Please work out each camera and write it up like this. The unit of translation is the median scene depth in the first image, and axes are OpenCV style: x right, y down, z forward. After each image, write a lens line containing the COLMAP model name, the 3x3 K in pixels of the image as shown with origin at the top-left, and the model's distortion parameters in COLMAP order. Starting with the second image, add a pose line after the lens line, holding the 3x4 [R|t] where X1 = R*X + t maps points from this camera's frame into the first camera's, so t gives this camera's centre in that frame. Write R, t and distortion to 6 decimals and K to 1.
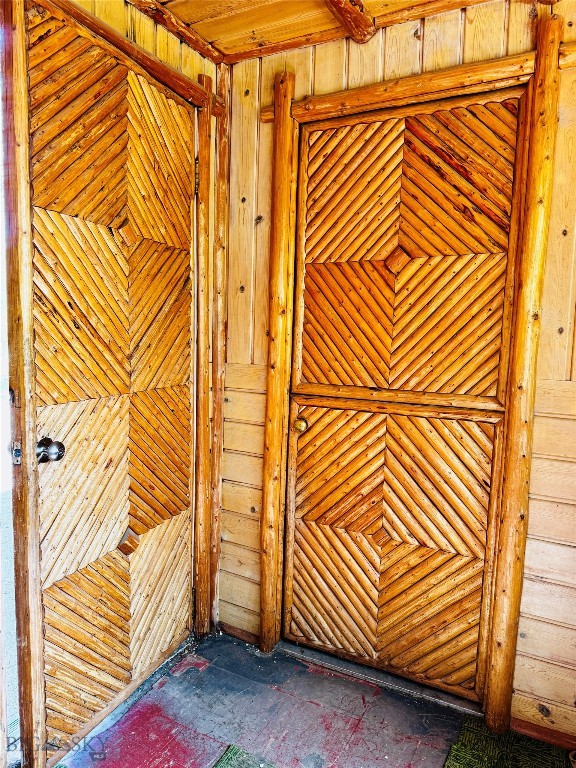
lens RADIAL K [[537.5, 0, 285.2], [0, 537.5, 387.9], [0, 0, 1]] dist [-0.006140, -0.009751]
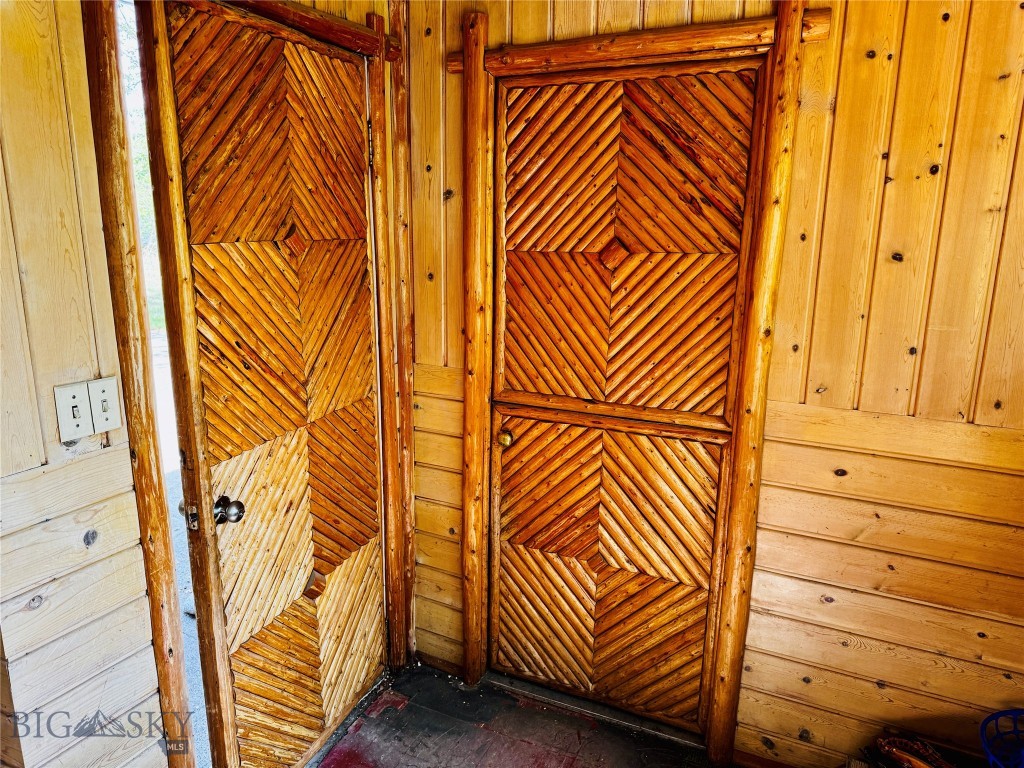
lens RADIAL K [[716.7, 0, 510.2], [0, 716.7, 381.1], [0, 0, 1]] dist [-0.006140, -0.009751]
pose [[0.999031, -0.024839, 0.036332, -0.001459], [0.019997, 0.991570, 0.128019, -0.194575], [-0.039205, -0.127168, 0.991106, -0.148280]]
